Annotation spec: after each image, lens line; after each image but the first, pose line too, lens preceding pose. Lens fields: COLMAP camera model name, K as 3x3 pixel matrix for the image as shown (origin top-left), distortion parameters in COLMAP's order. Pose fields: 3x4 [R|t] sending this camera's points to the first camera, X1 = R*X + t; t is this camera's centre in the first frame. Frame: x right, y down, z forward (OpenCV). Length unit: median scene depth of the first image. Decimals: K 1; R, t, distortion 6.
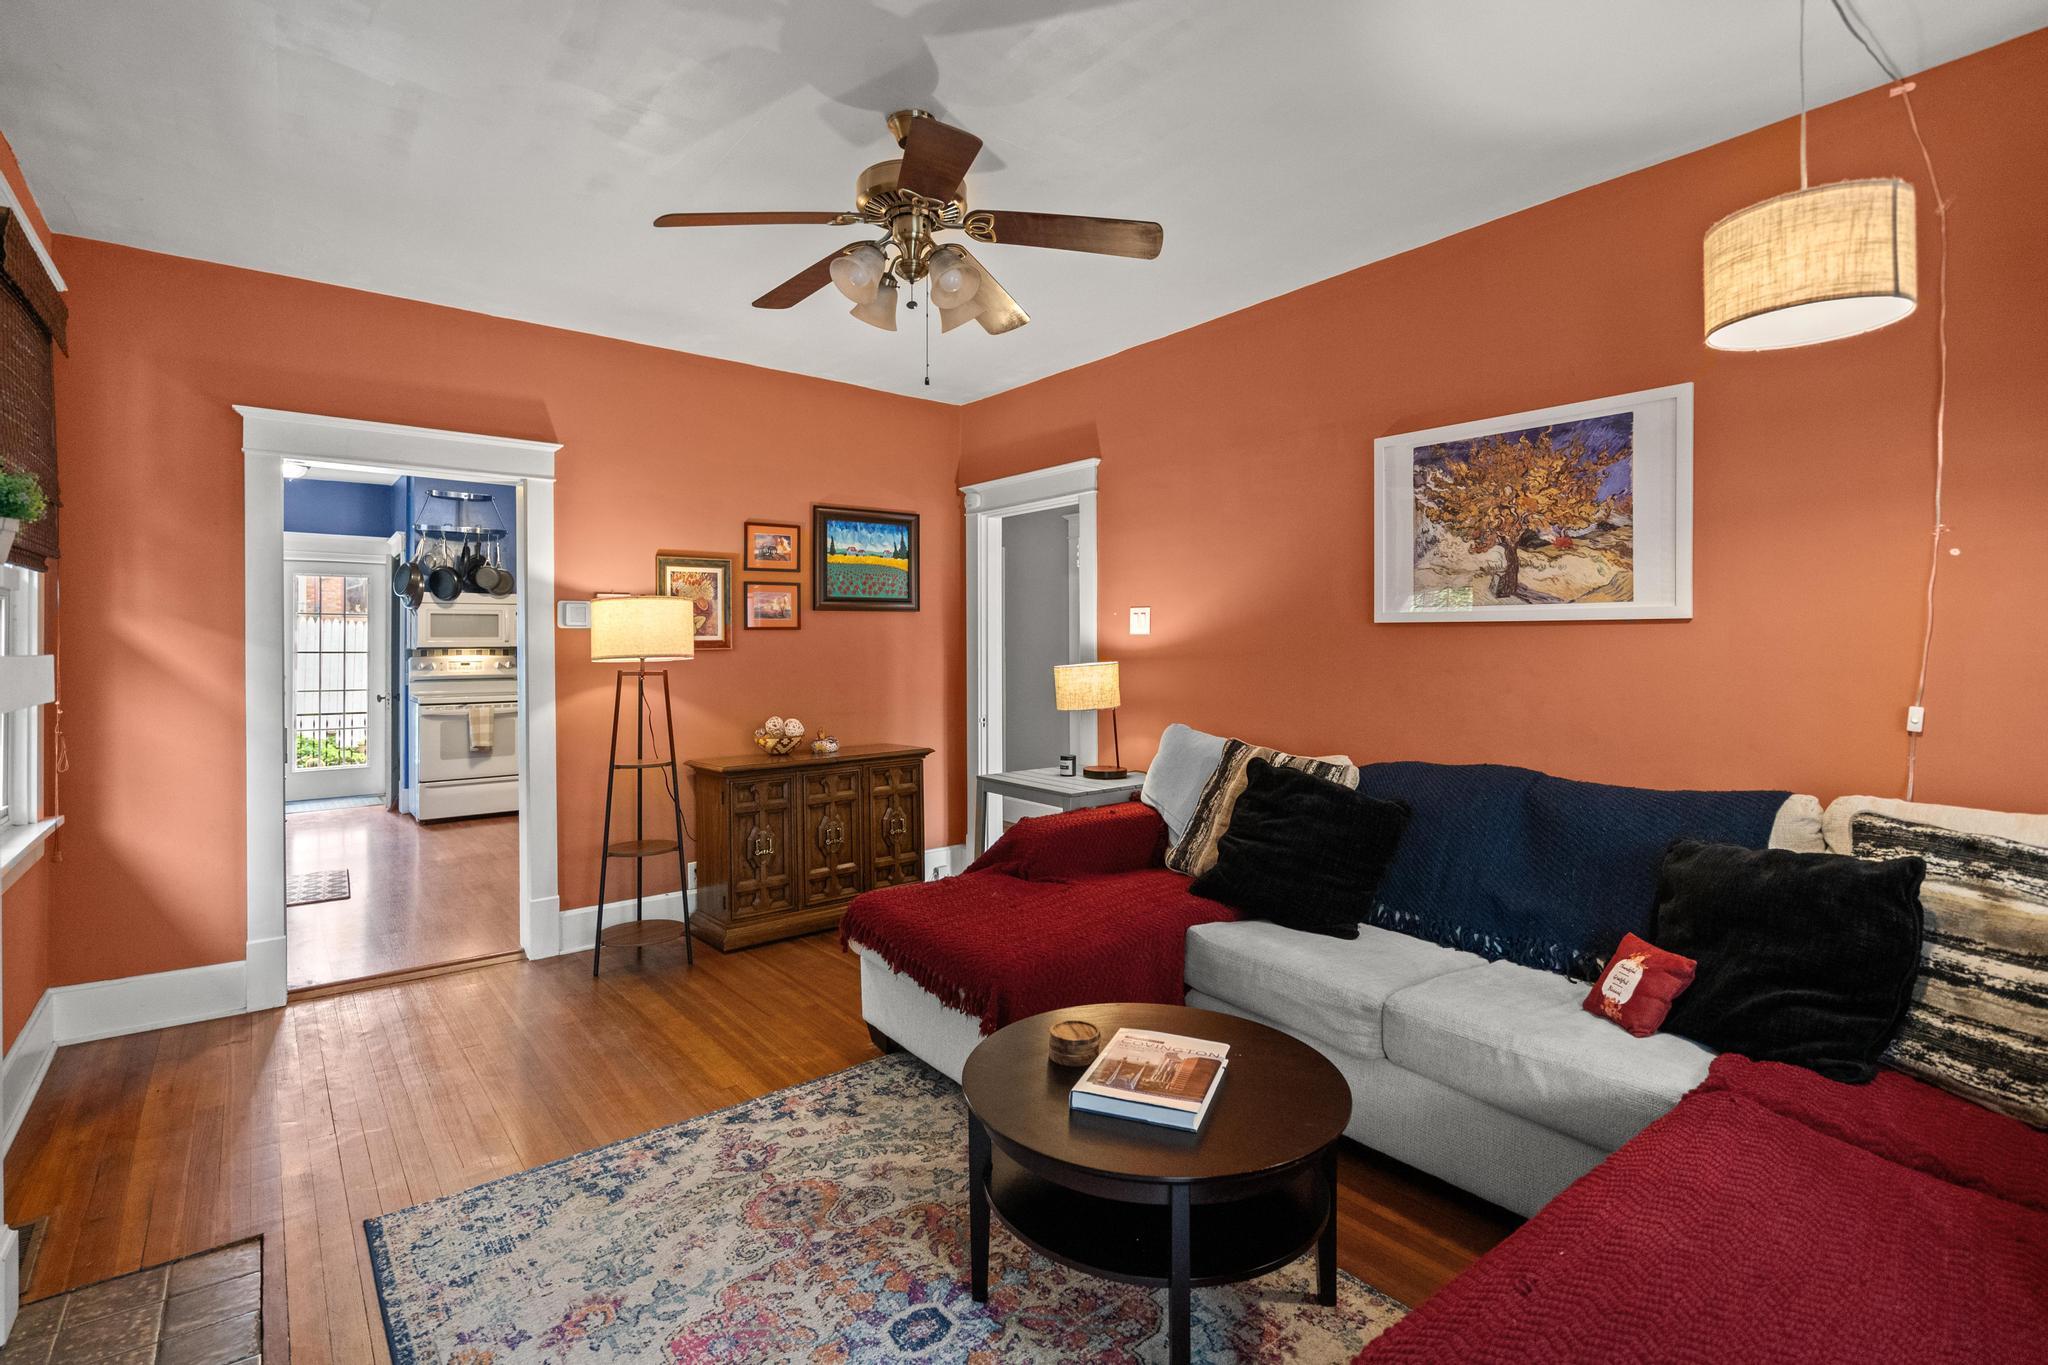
lens RADIAL K [[958.0, 0, 1001.8], [0, 958.0, 633.2], [0, 0, 1]] dist [-0.002251, 0.002945]
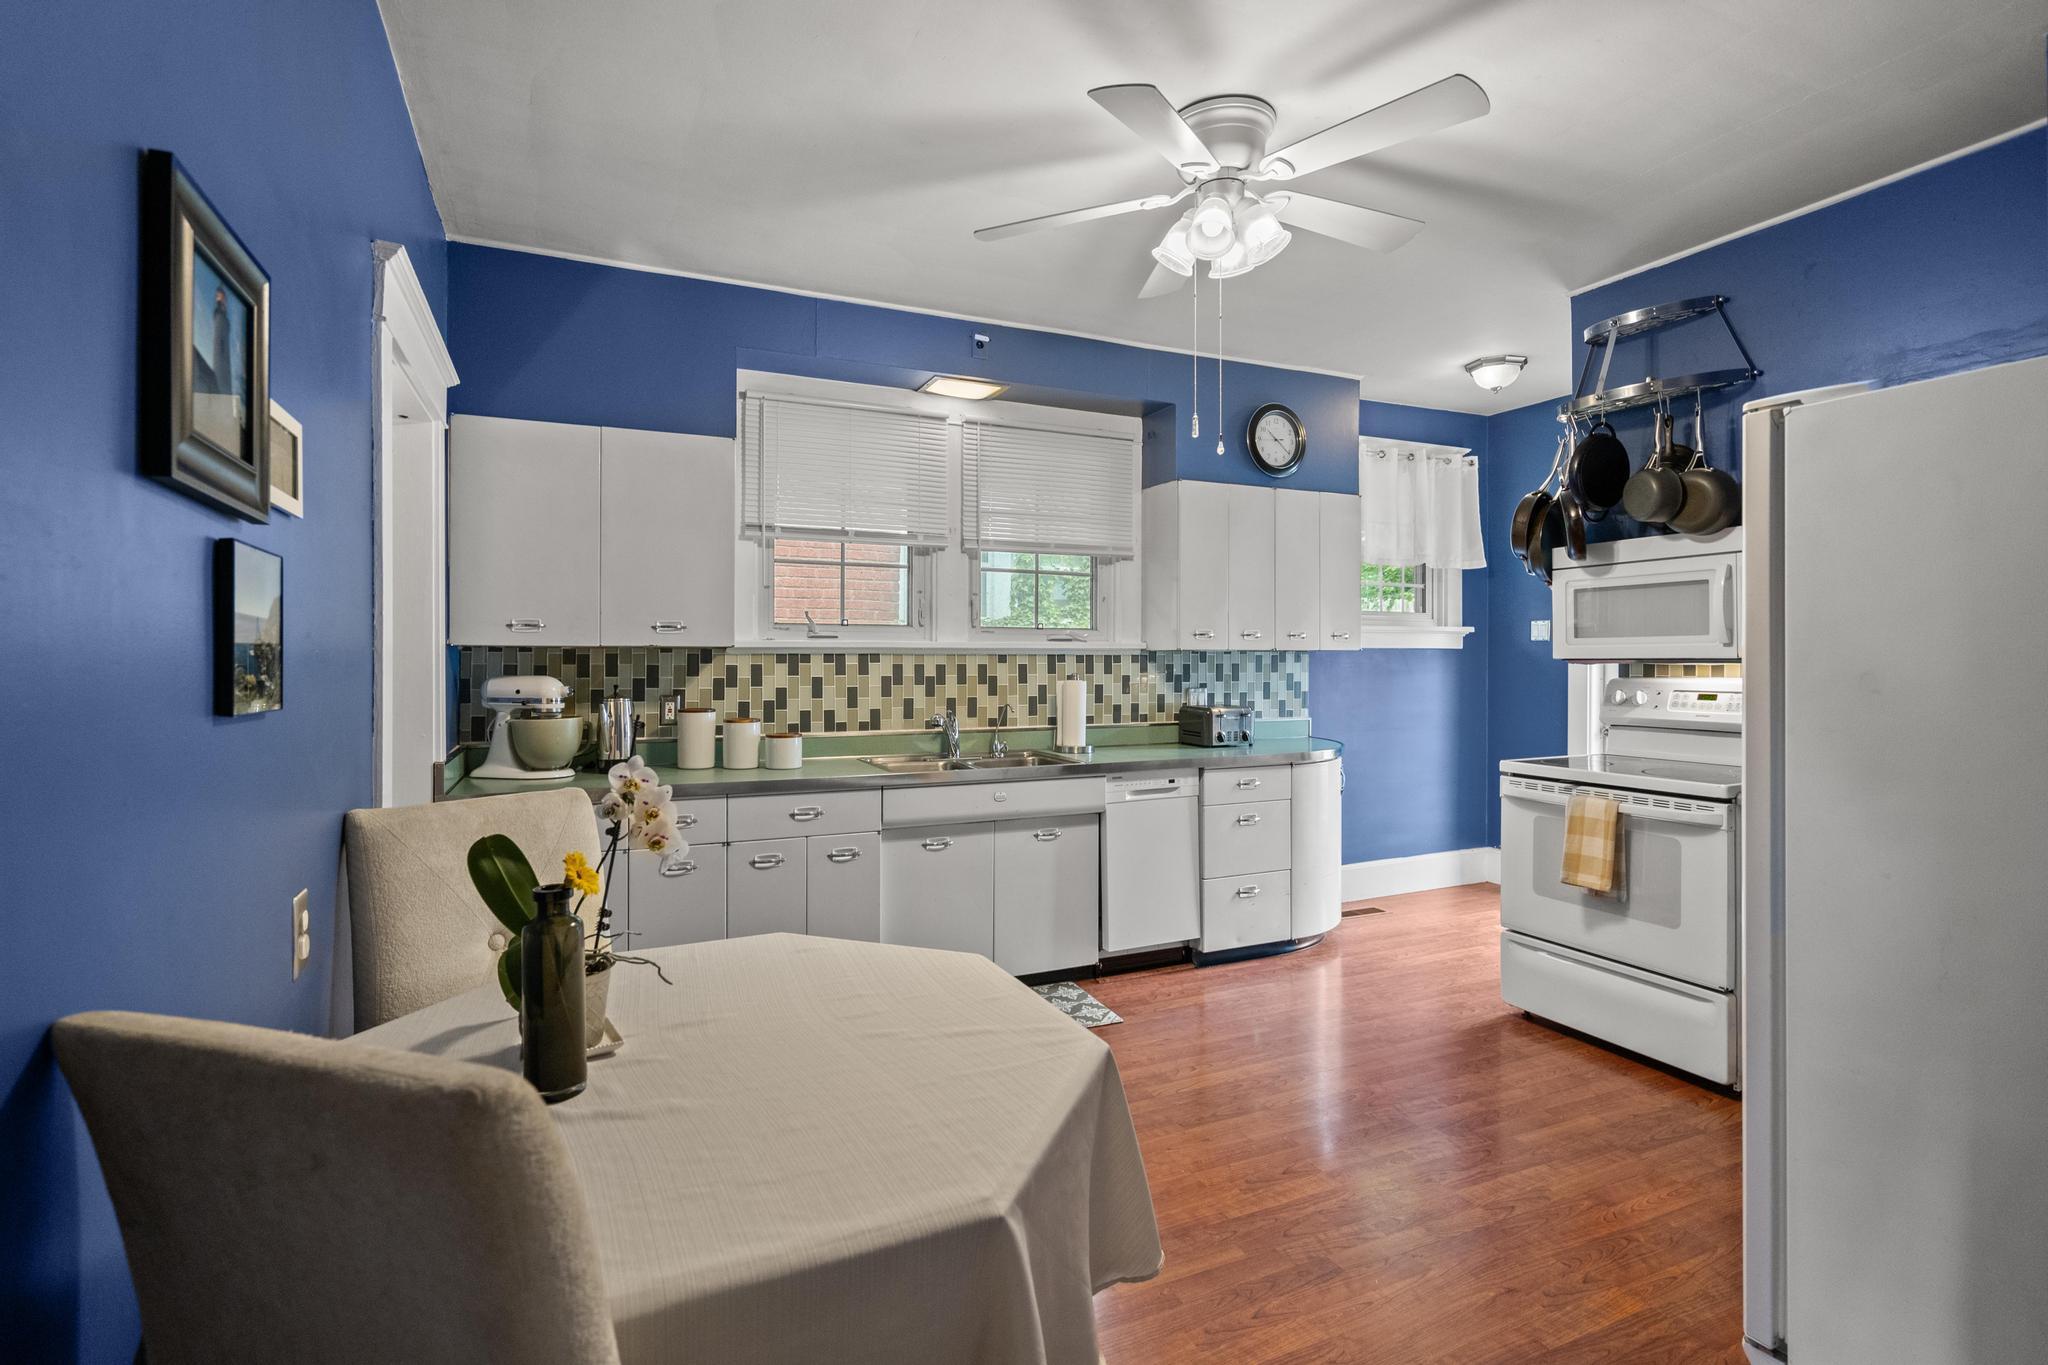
lens RADIAL K [[958.0, 0, 1011.7], [0, 958.0, 653.4], [0, 0, 1]] dist [-0.002251, 0.002945]
pose [[-0.220488, -0.001597, -0.975388, -0.101633], [0.012911, 0.999906, -0.004556, 0.018277], [0.975304, -0.013598, -0.220446, 1.470836]]
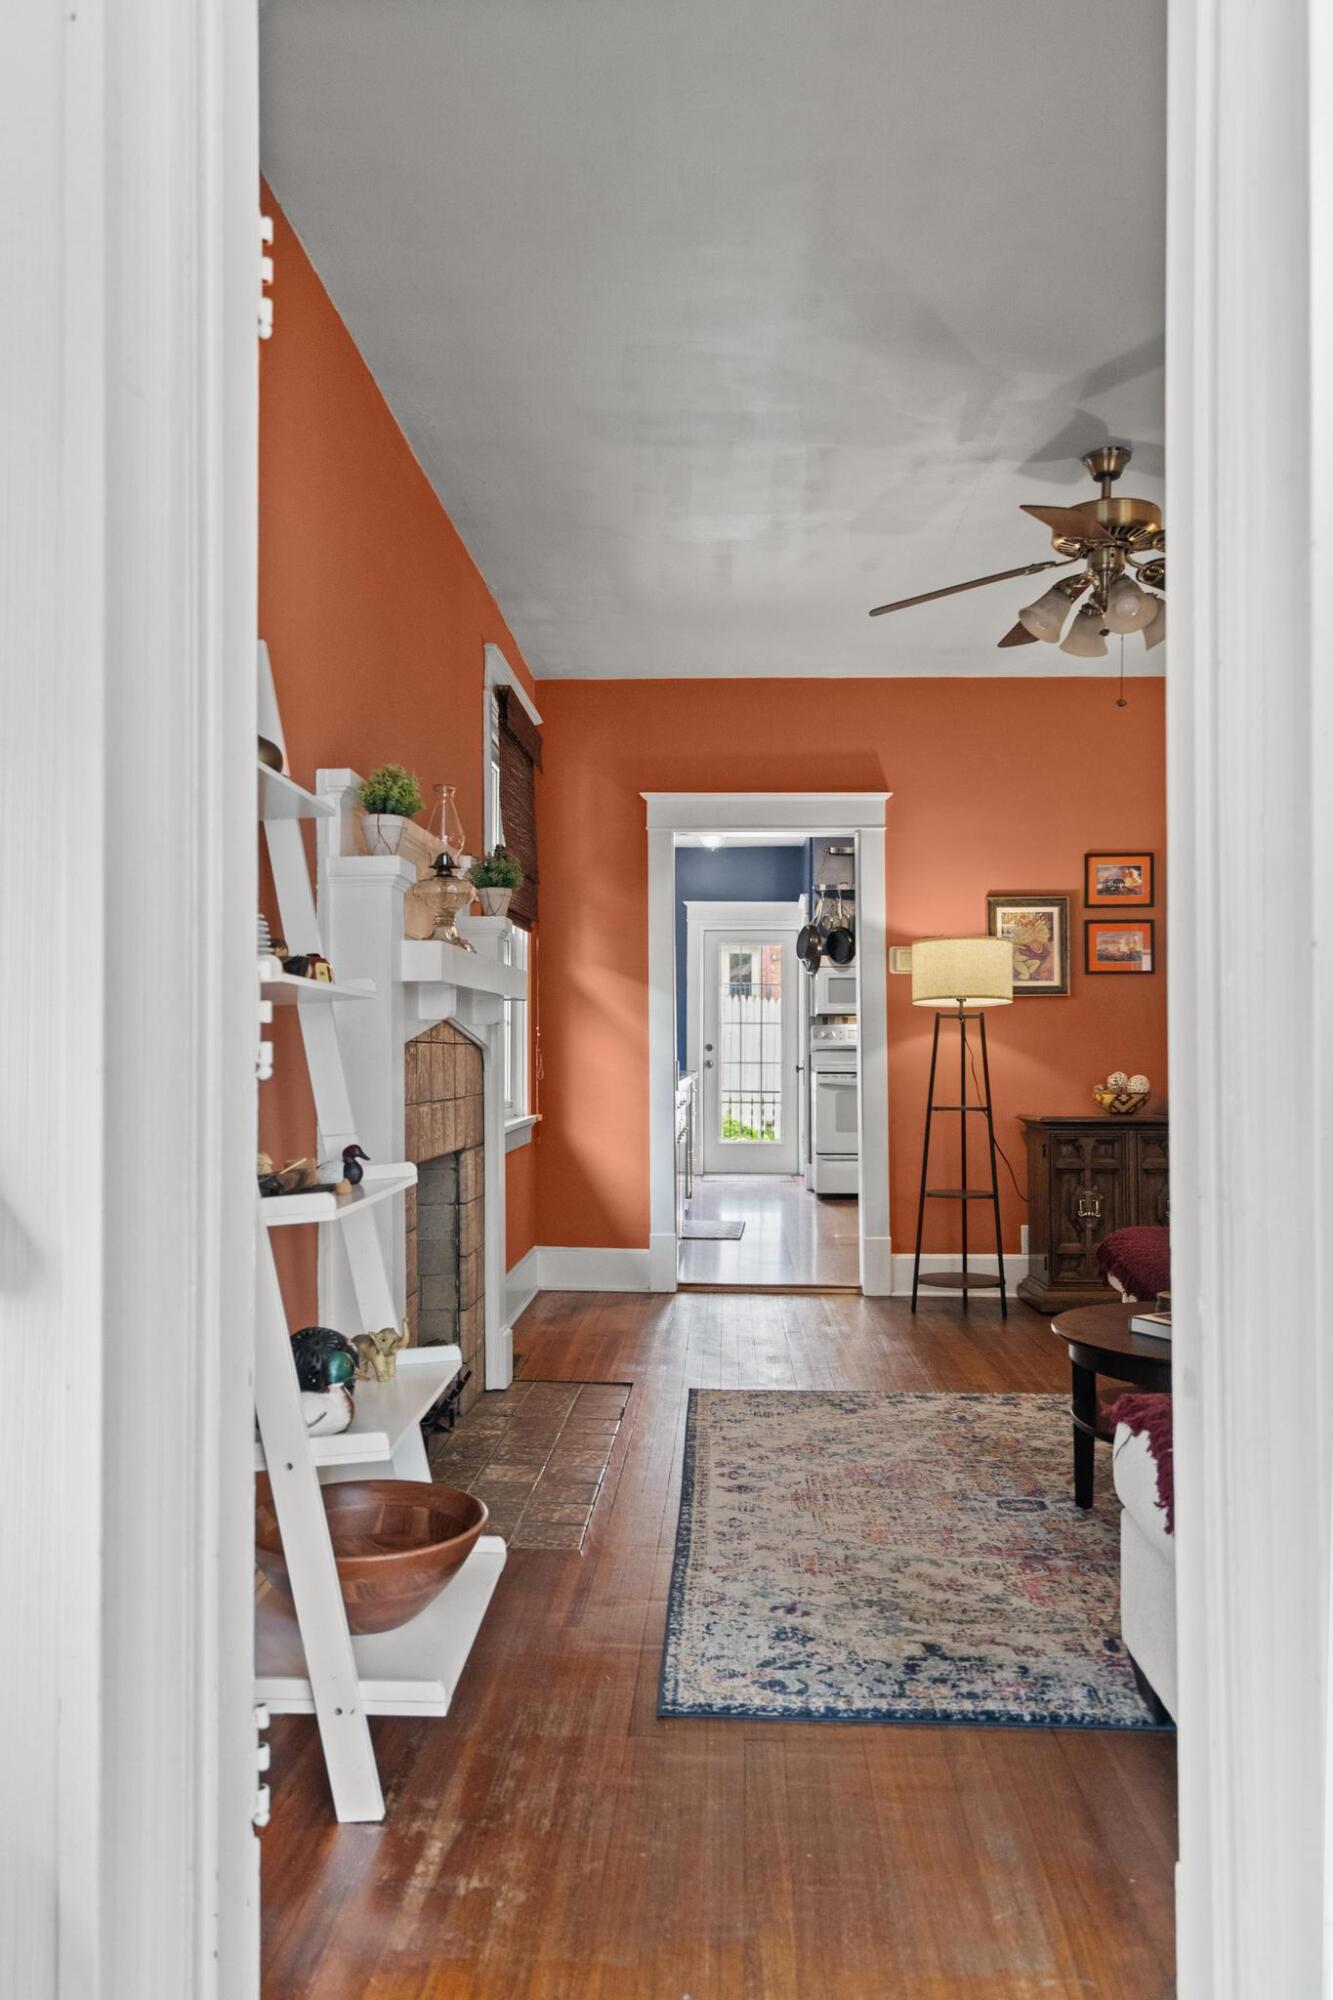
lens RADIAL K [[1402.8, 0, 651.0], [0, 1402.8, 1041.4], [0, 0, 1]] dist [0.001825, 0.000239]
pose [[0.754524, 0.004656, -0.656256, 0.325599], [0.001081, 0.999965, 0.008337, 0.054359], [0.656271, -0.007000, 0.754492, -0.291919]]
